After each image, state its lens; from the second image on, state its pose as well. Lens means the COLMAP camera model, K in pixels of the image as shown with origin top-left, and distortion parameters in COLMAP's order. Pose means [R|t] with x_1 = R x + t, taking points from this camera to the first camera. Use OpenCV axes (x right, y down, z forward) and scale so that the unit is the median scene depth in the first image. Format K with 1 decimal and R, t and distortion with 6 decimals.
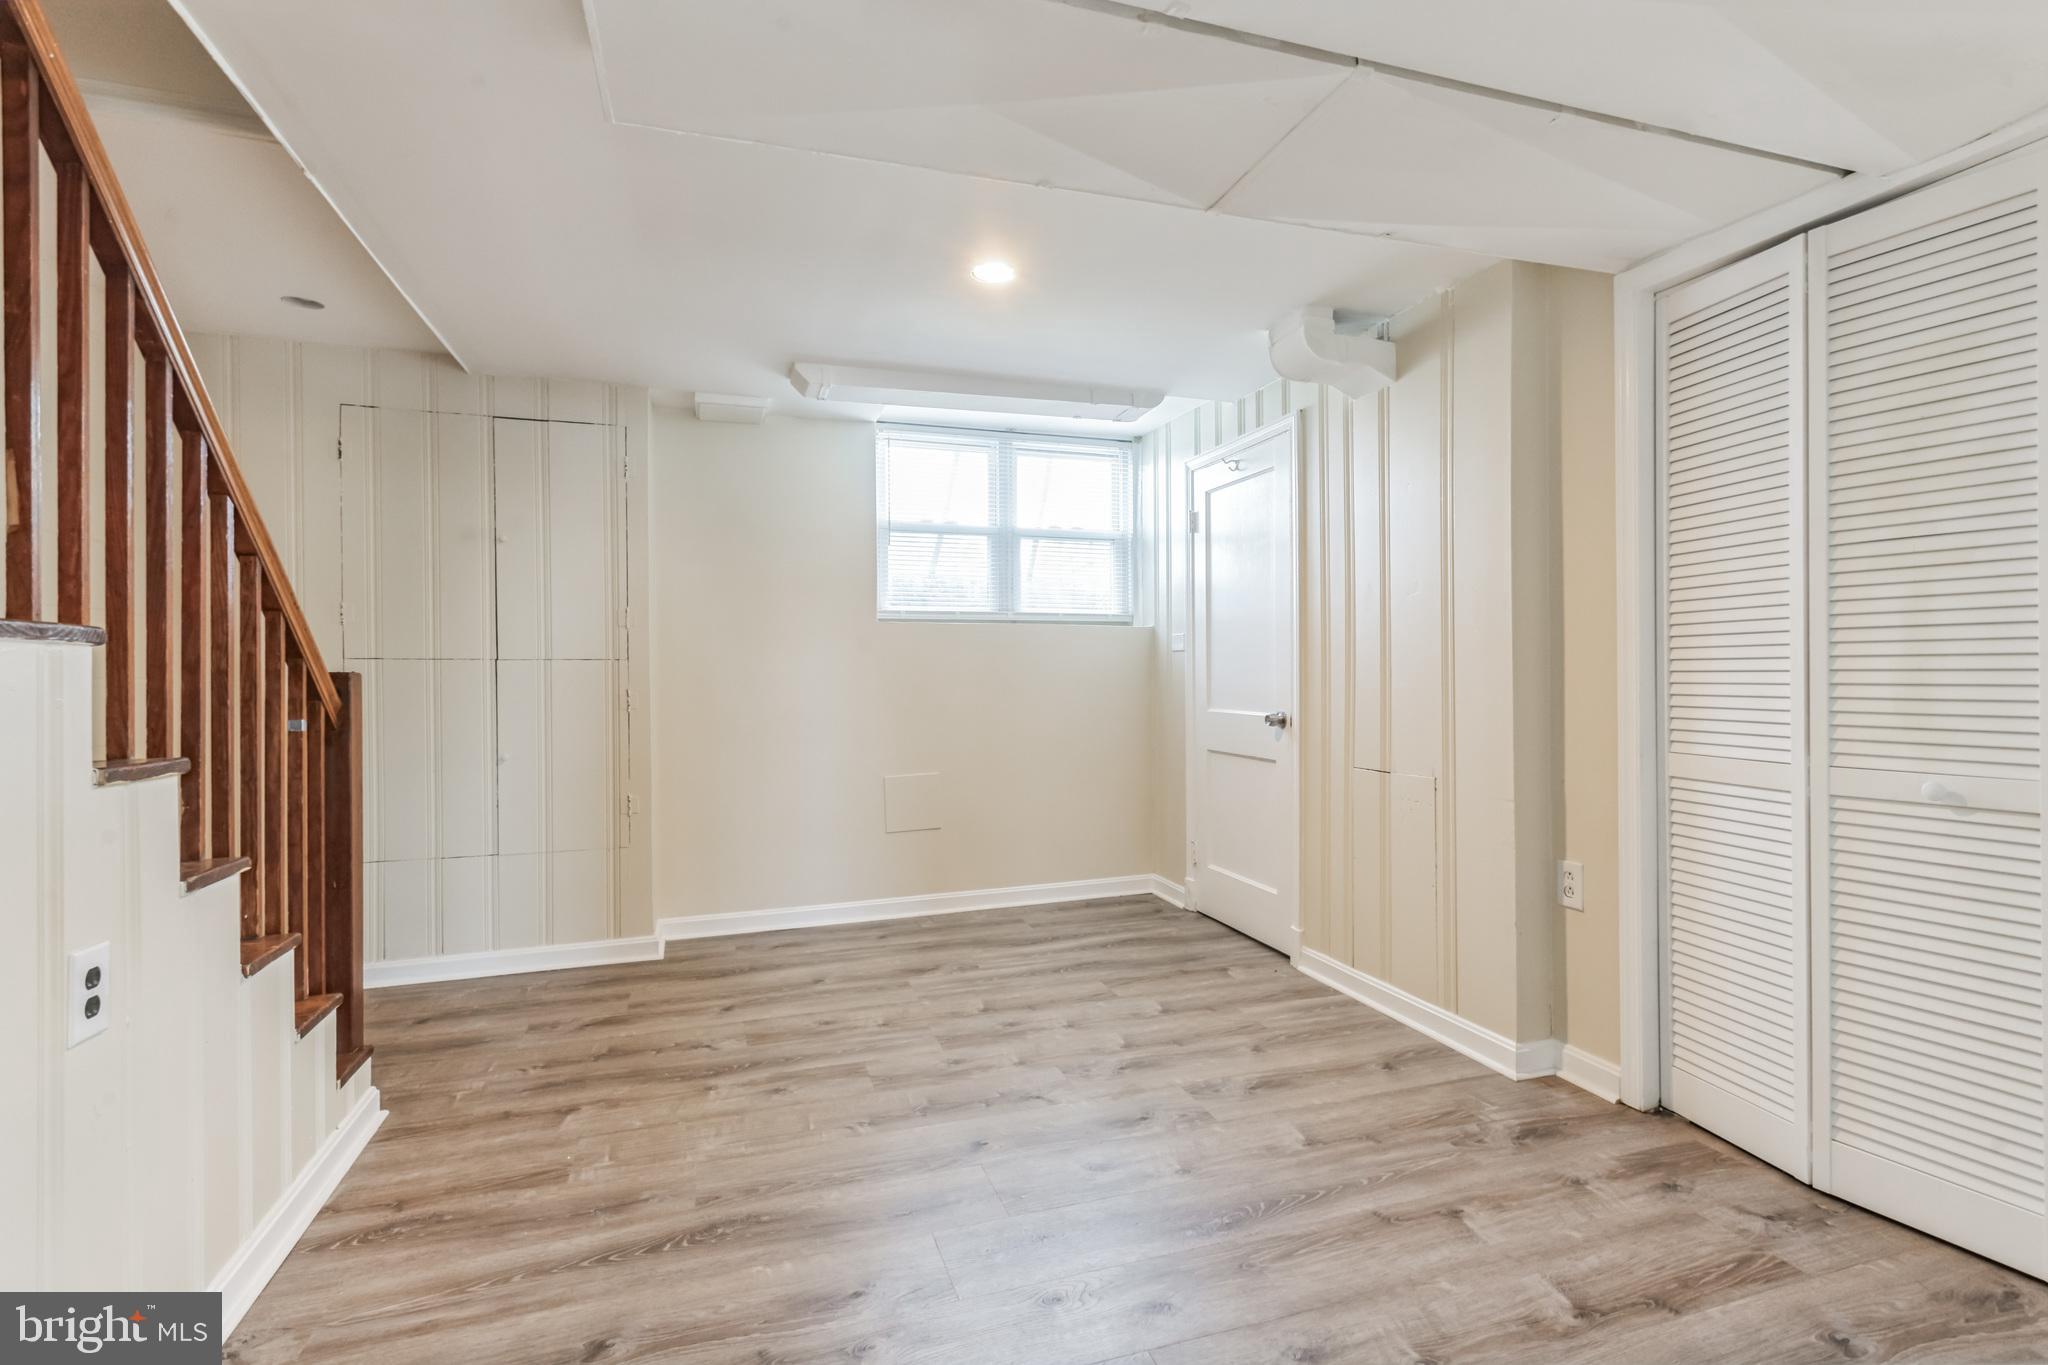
lens RADIAL K [[953.0, 0, 1034.0], [0, 953.0, 668.0], [0, 0, 1]] dist [0.005270, 0.000291]
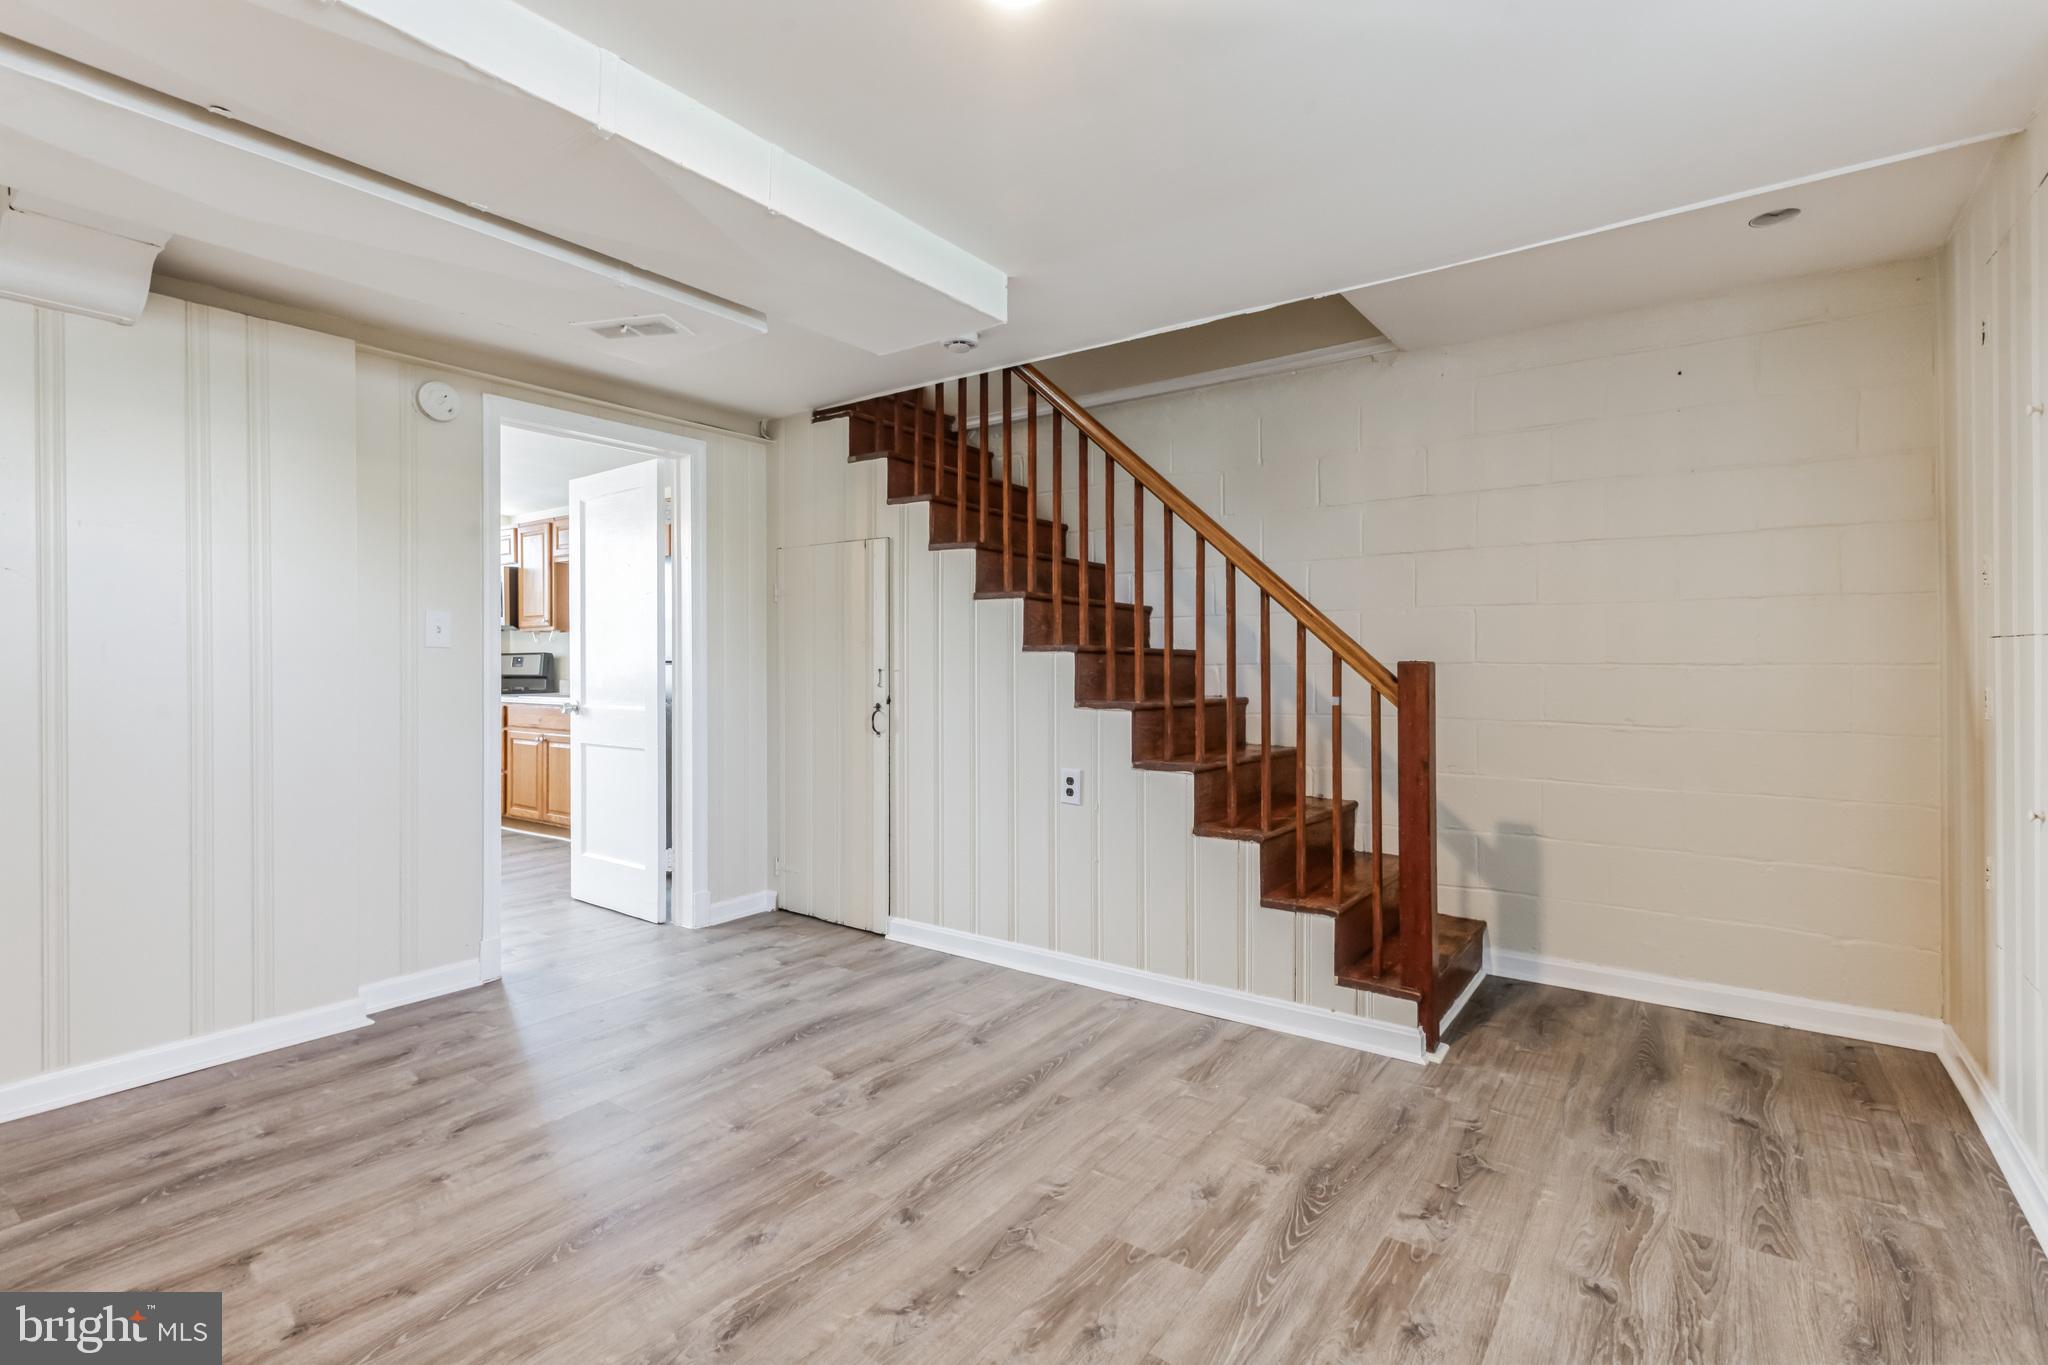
lens RADIAL K [[953.0, 0, 1034.0], [0, 953.0, 668.0], [0, 0, 1]] dist [0.005270, 0.000291]
pose [[-0.813420, 0.011430, -0.581564, 0.299009], [0.010673, 0.999932, 0.004726, 0.001955], [0.581579, -0.002363, -0.813487, 1.534562]]
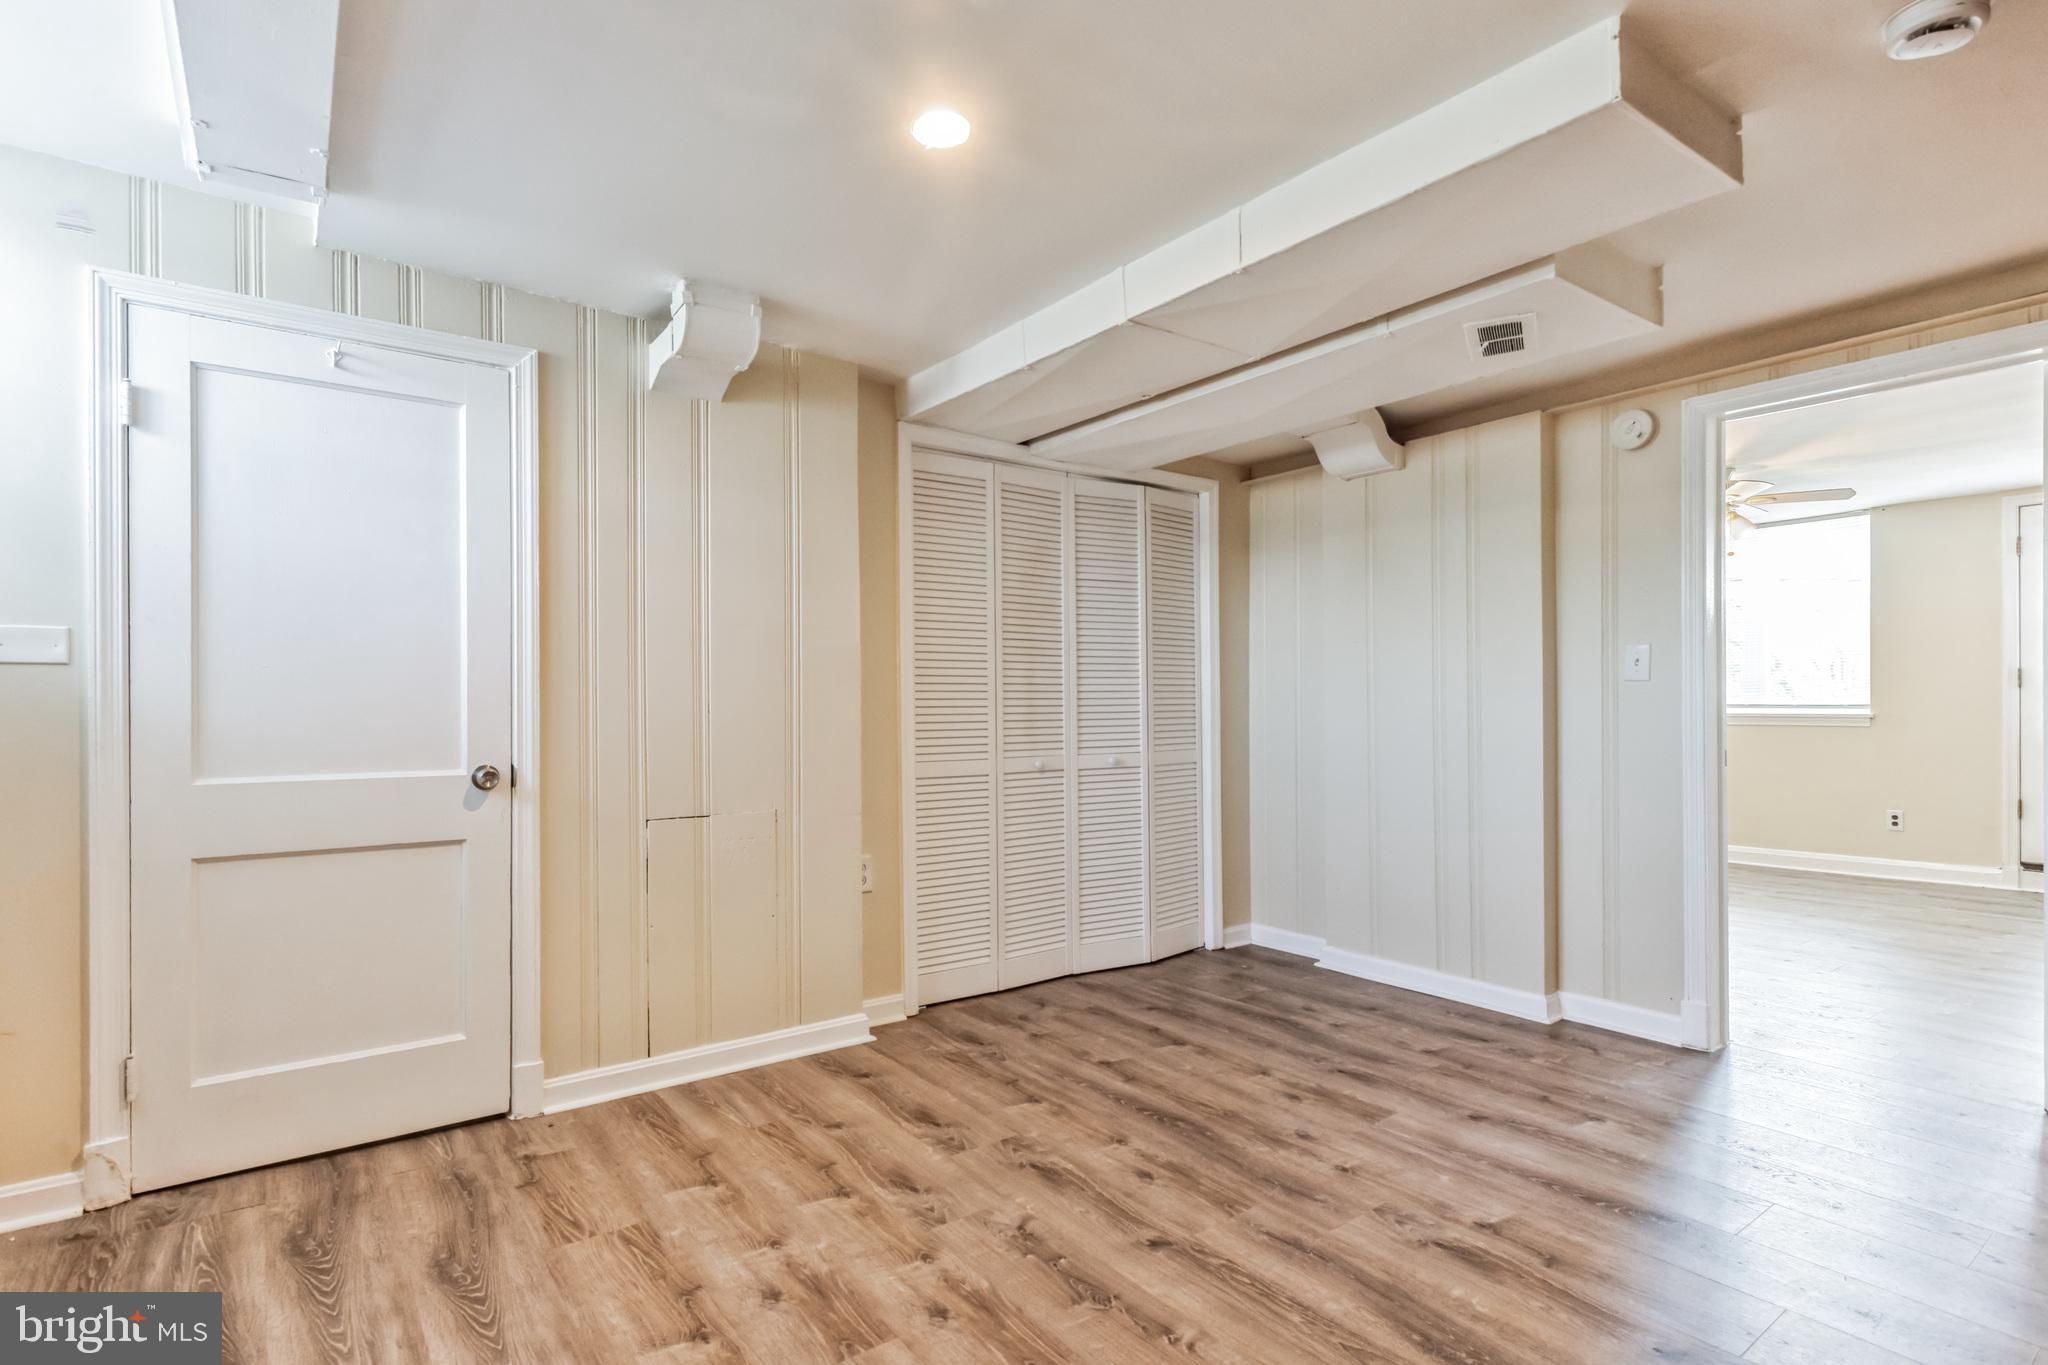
lens RADIAL K [[1007.5, 0, 1010.7], [0, 1007.5, 706.7], [0, 0, 1]] dist [0.012870, -0.000324]
pose [[-0.299774, 0.008267, 0.953974, -0.785858], [0.003550, 0.999965, -0.007550, 0.013175], [-0.954004, 0.001123, -0.299793, 1.219088]]
